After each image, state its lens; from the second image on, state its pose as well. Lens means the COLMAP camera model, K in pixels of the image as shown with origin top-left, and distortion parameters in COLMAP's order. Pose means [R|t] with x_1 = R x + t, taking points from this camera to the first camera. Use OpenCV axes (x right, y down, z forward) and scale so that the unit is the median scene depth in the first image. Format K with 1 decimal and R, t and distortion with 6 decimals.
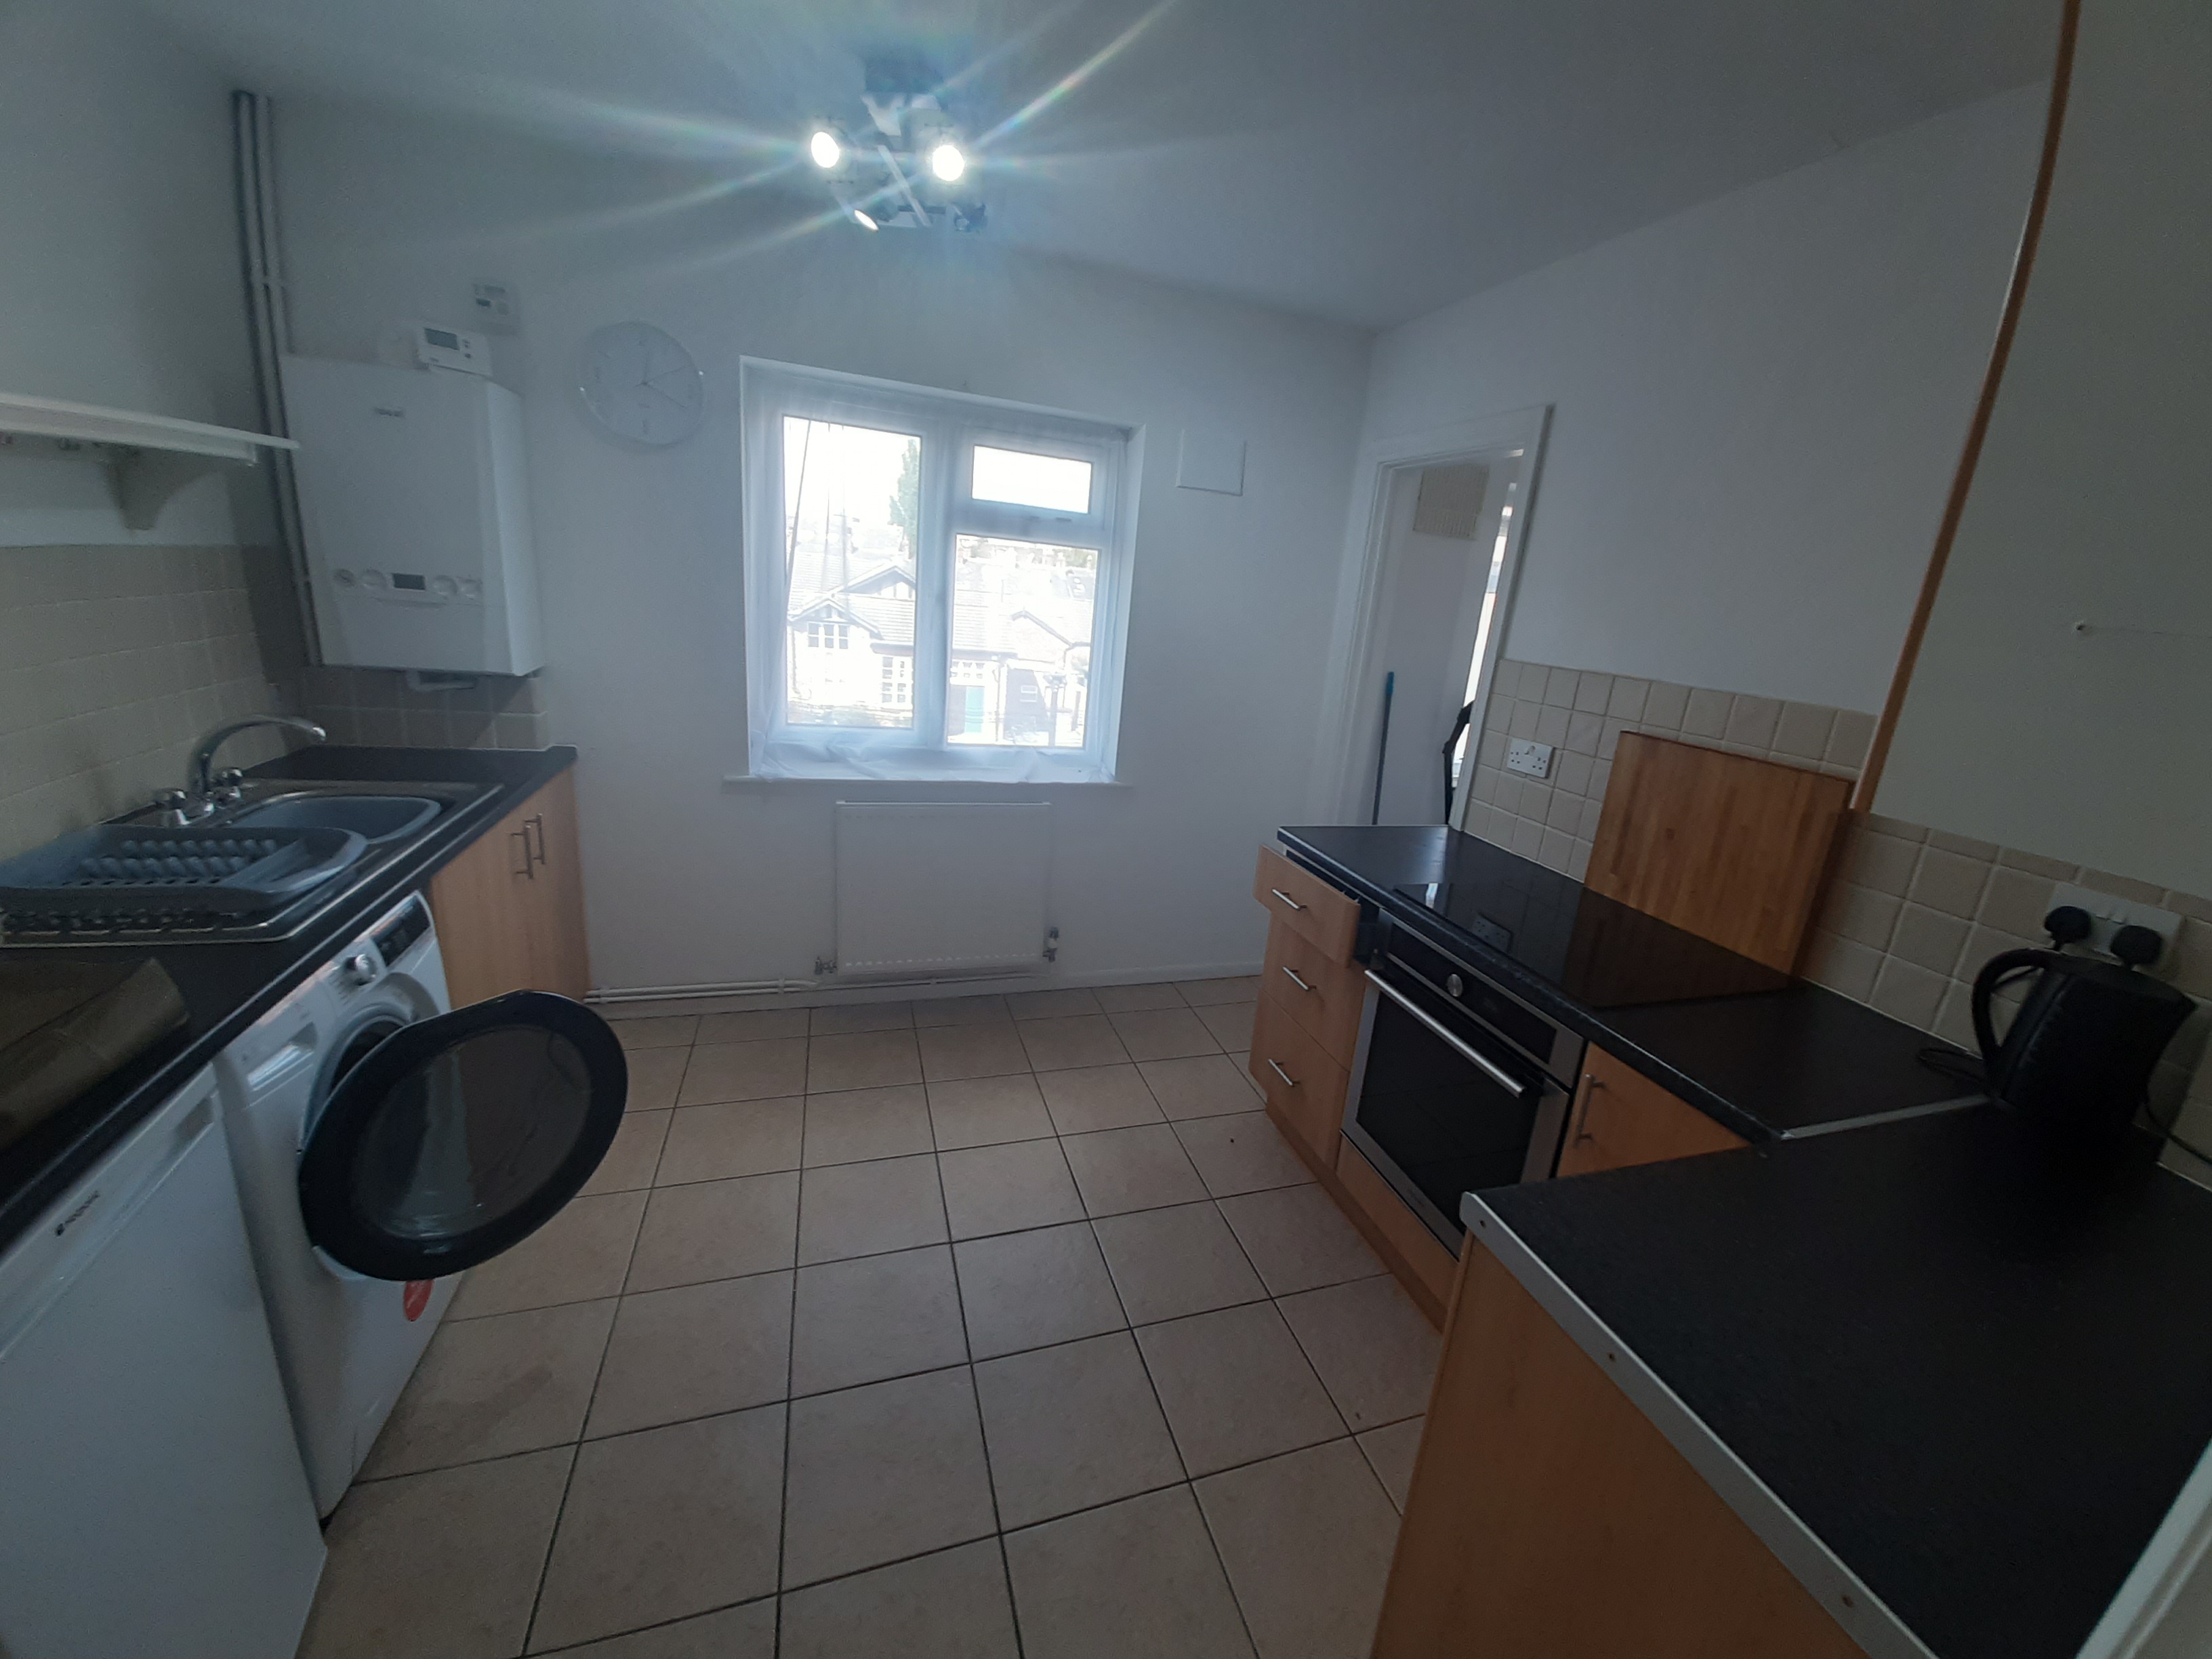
lens RADIAL K [[865.1, 0, 1131.0], [0, 865.1, 825.8], [0, 0, 1]] dist [-0.021165, -0.000268]
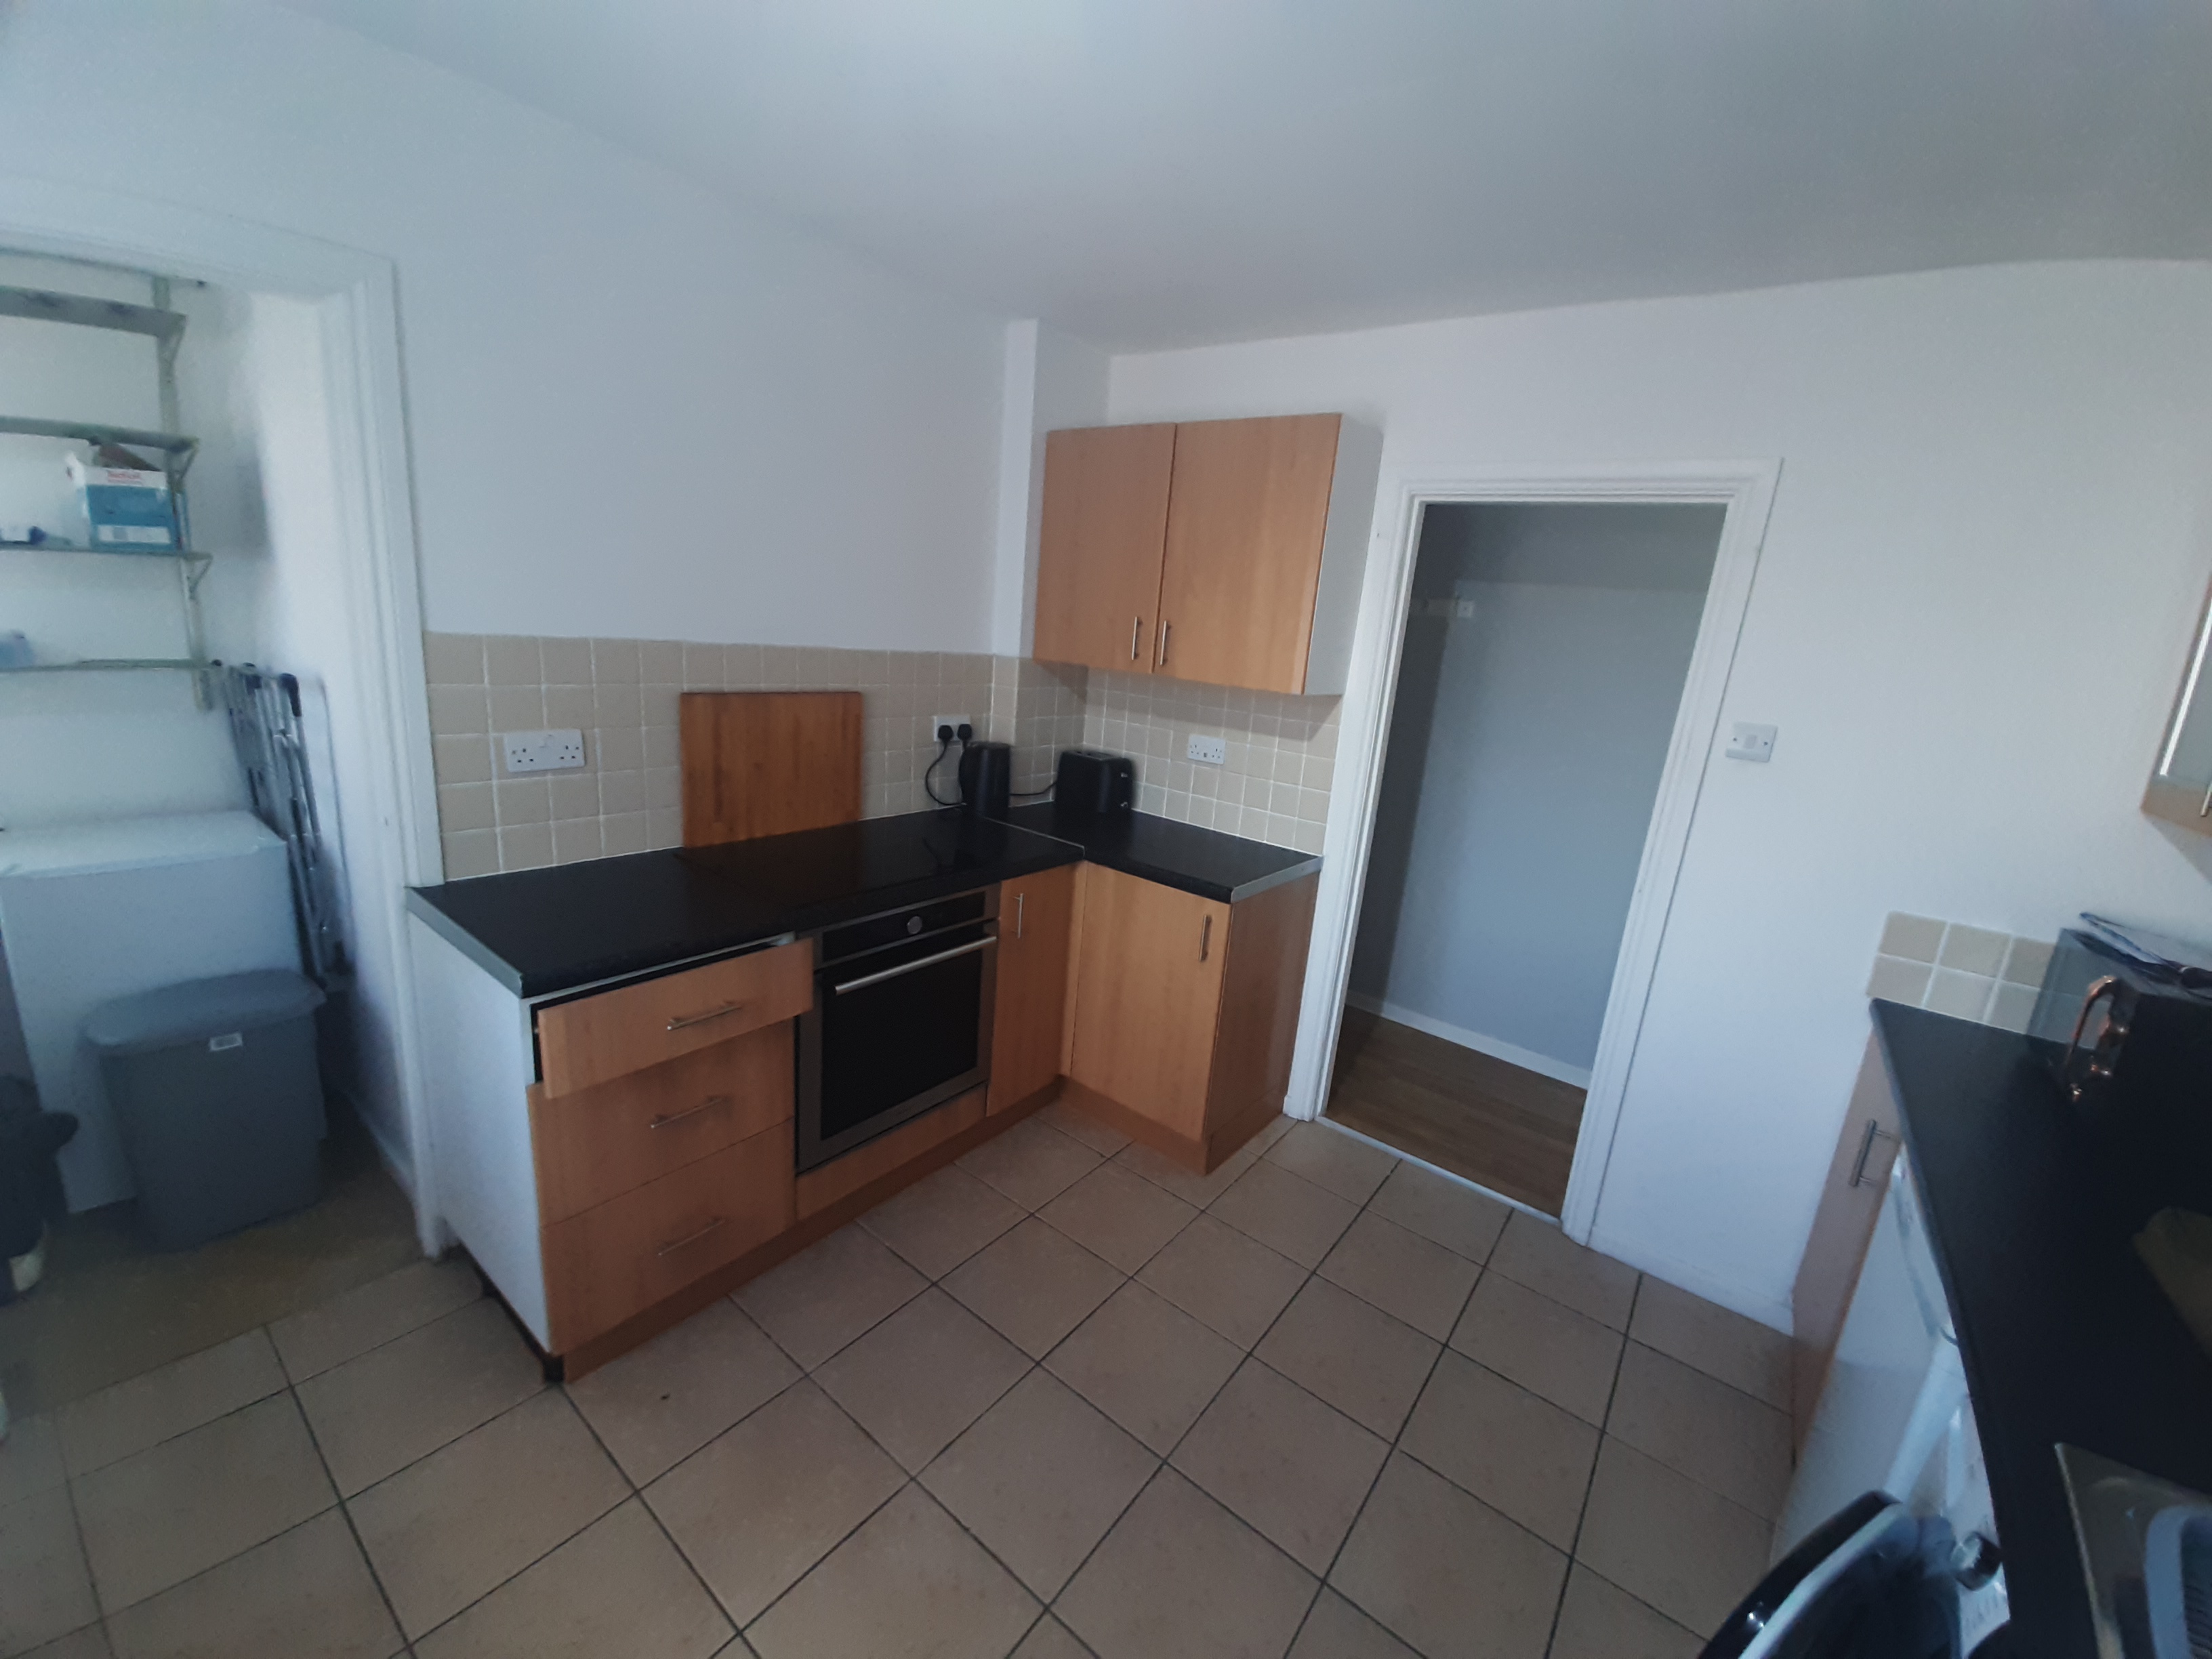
lens RADIAL K [[865.1, 0, 1131.0], [0, 865.1, 825.8], [0, 0, 1]] dist [-0.021165, -0.000268]
pose [[-0.540270, -0.329425, 0.774330, -0.614522], [0.081009, 0.895553, 0.437519, -0.403513], [-0.837583, 0.299106, -0.457154, 1.140620]]
